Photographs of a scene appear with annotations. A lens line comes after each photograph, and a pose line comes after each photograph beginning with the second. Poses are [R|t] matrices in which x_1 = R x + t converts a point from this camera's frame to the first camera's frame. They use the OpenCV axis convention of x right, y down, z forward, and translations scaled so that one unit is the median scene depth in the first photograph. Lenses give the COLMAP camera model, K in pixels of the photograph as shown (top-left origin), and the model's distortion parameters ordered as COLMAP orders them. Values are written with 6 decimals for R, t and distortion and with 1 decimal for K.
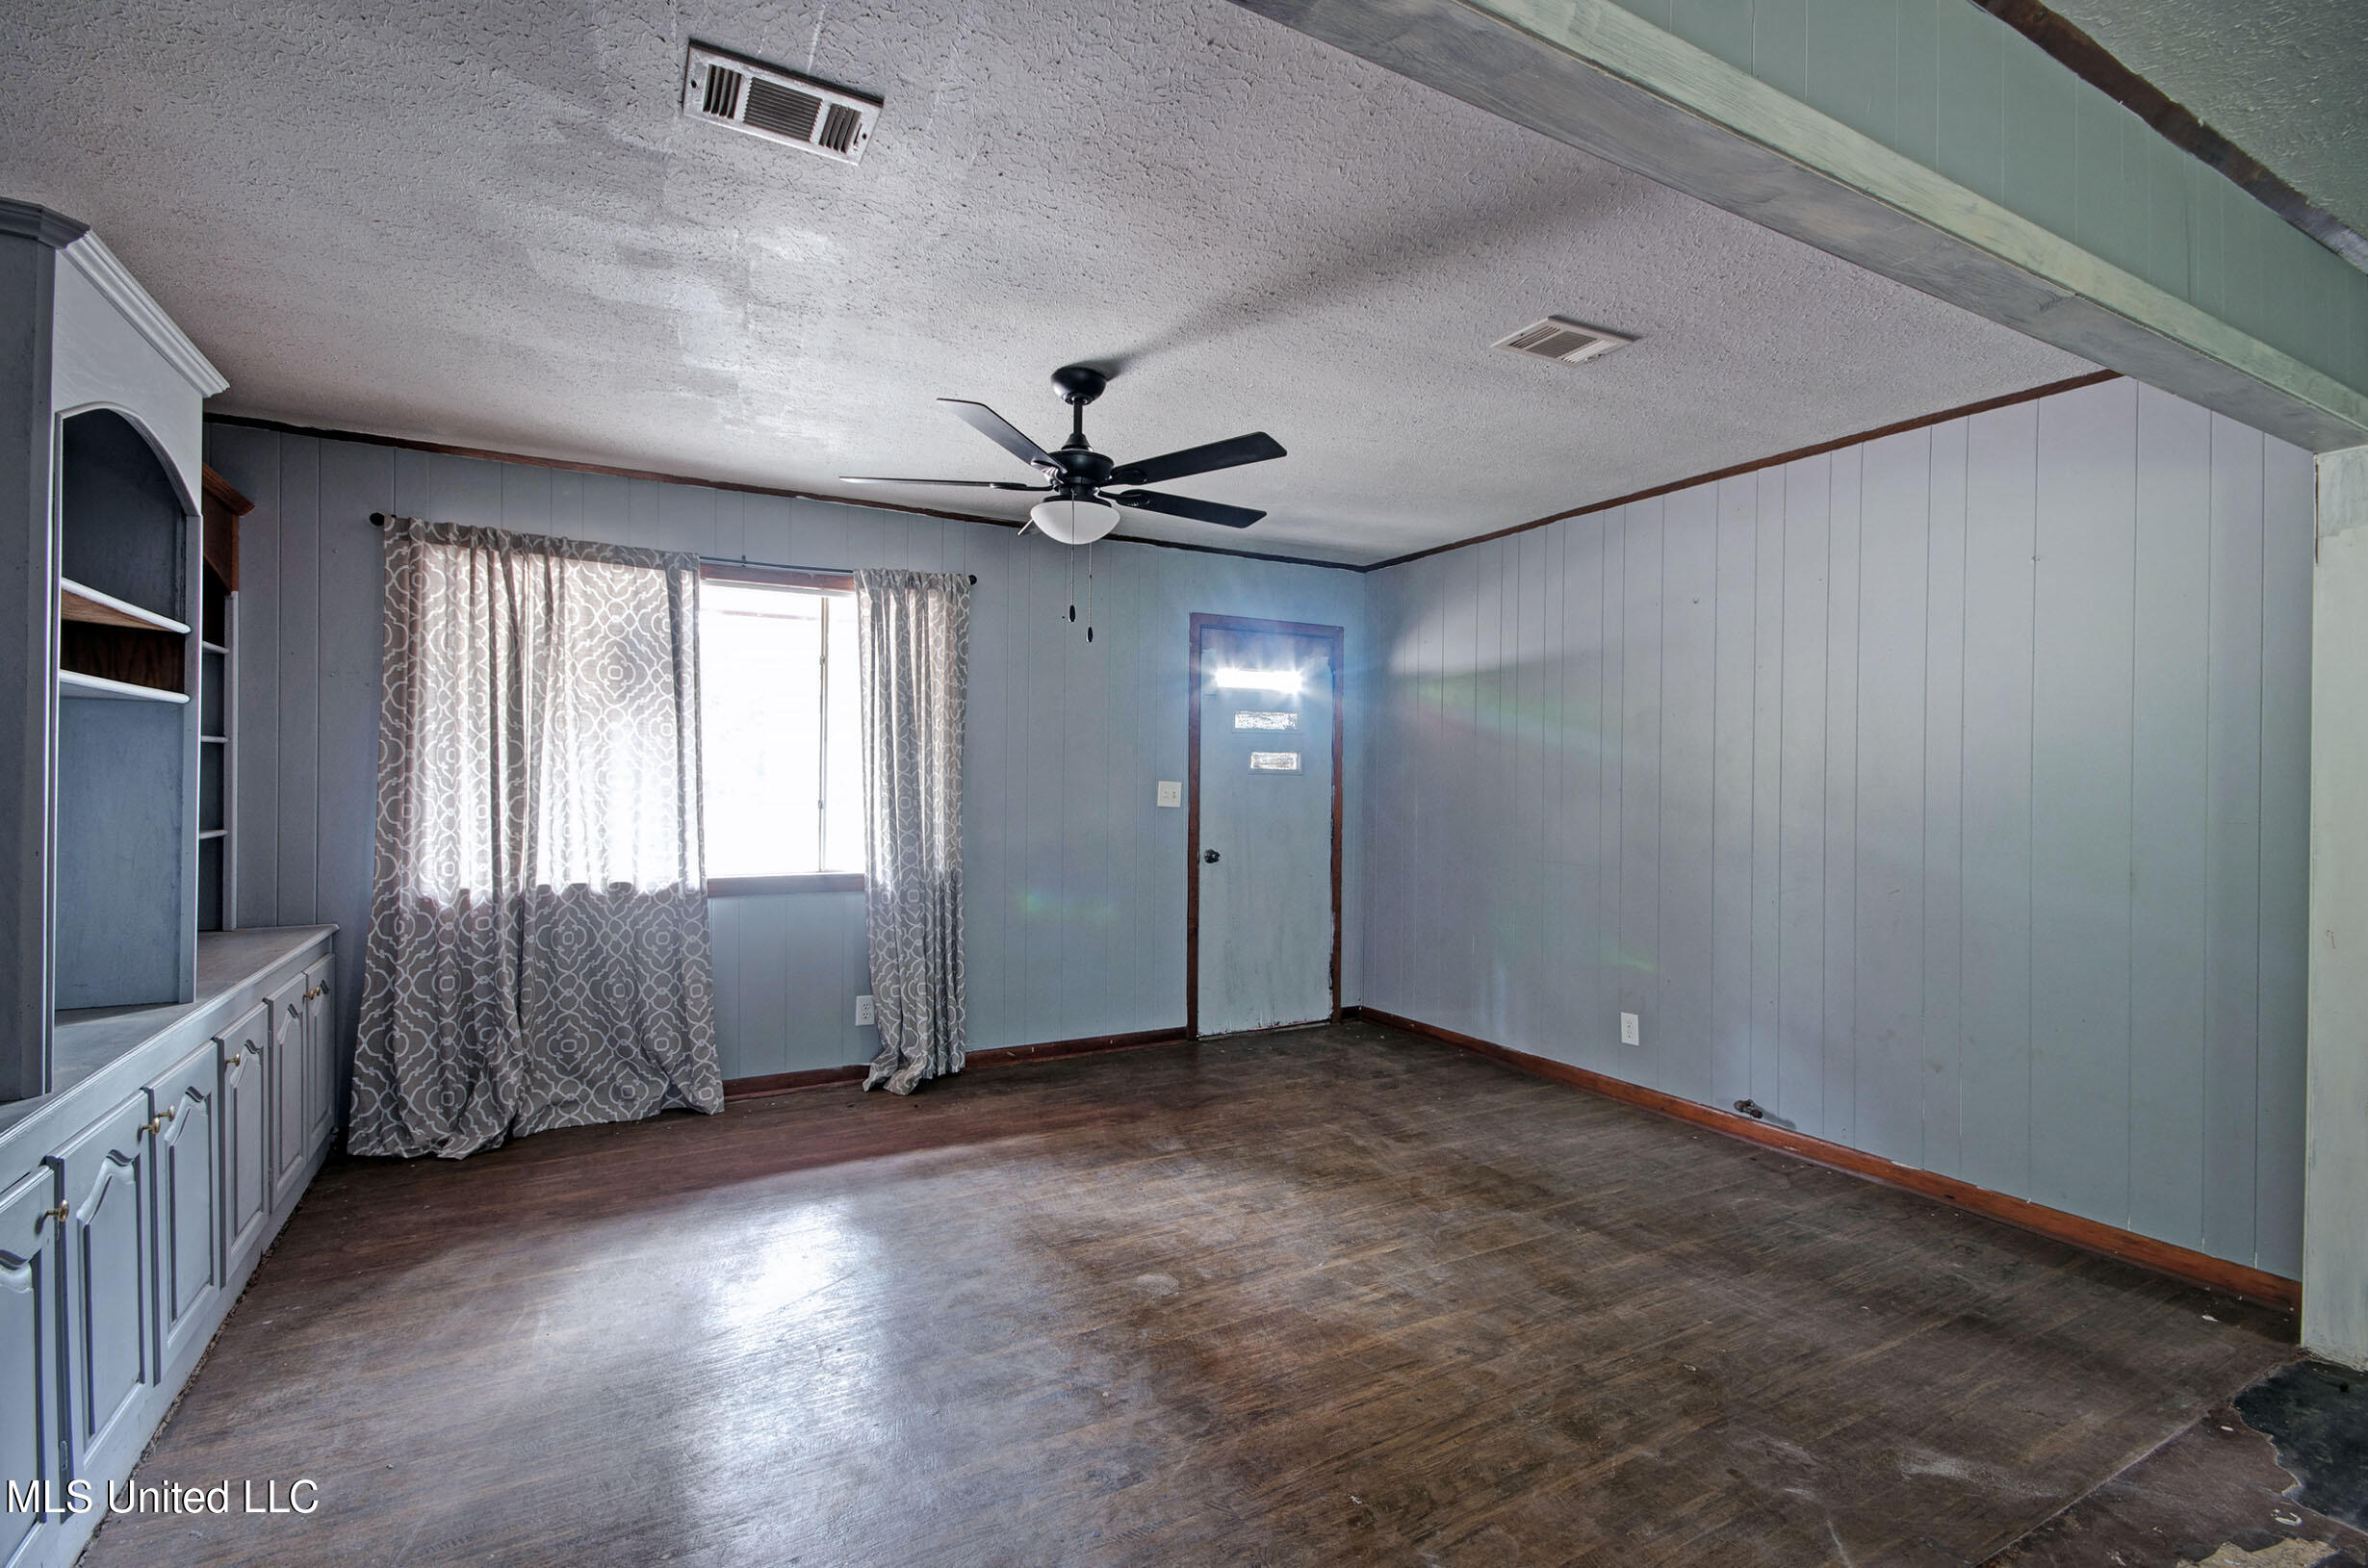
lens RADIAL K [[1084.1, 0, 1192.6], [0, 1084.1, 784.3], [0, 0, 1]] dist [0.009246, -0.001105]
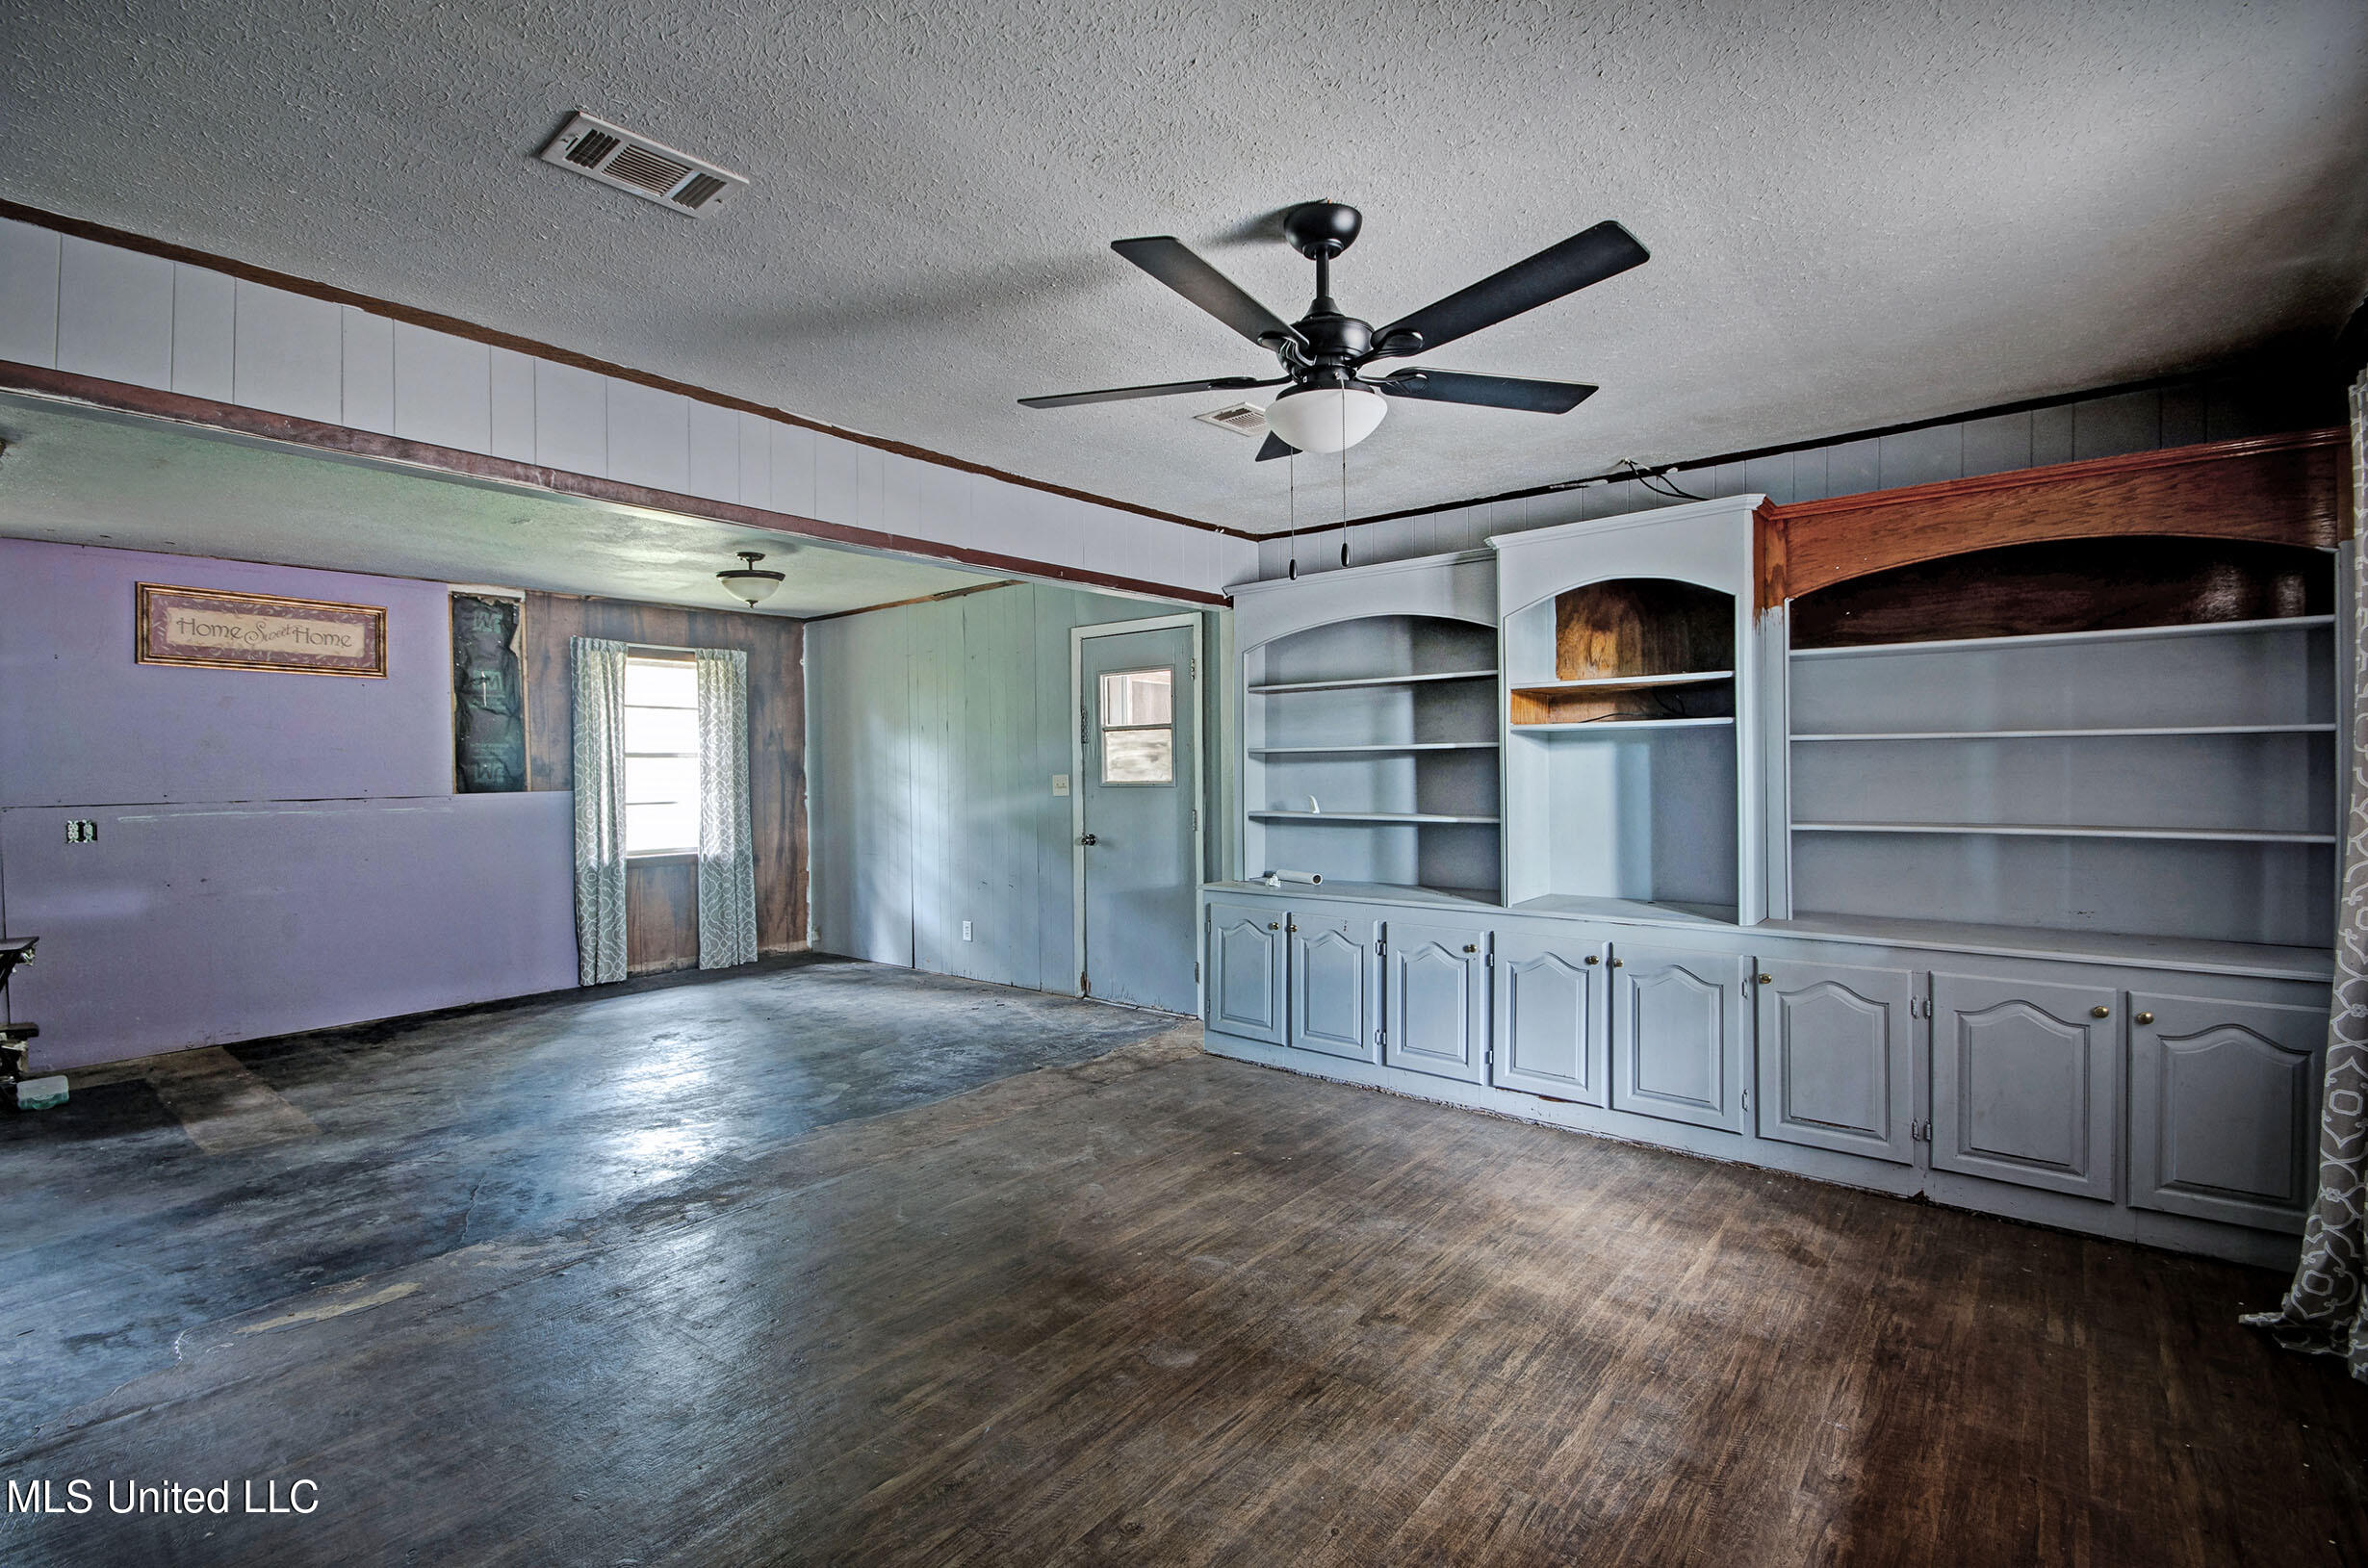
lens RADIAL K [[1084.1, 0, 1181.0], [0, 1084.1, 785.7], [0, 0, 1]] dist [0.009246, -0.001105]
pose [[-0.937472, 0.007038, -0.347988, 0.247177], [0.000229, 0.999808, 0.019602, -0.015245], [0.348059, 0.018297, -0.937294, 1.719593]]
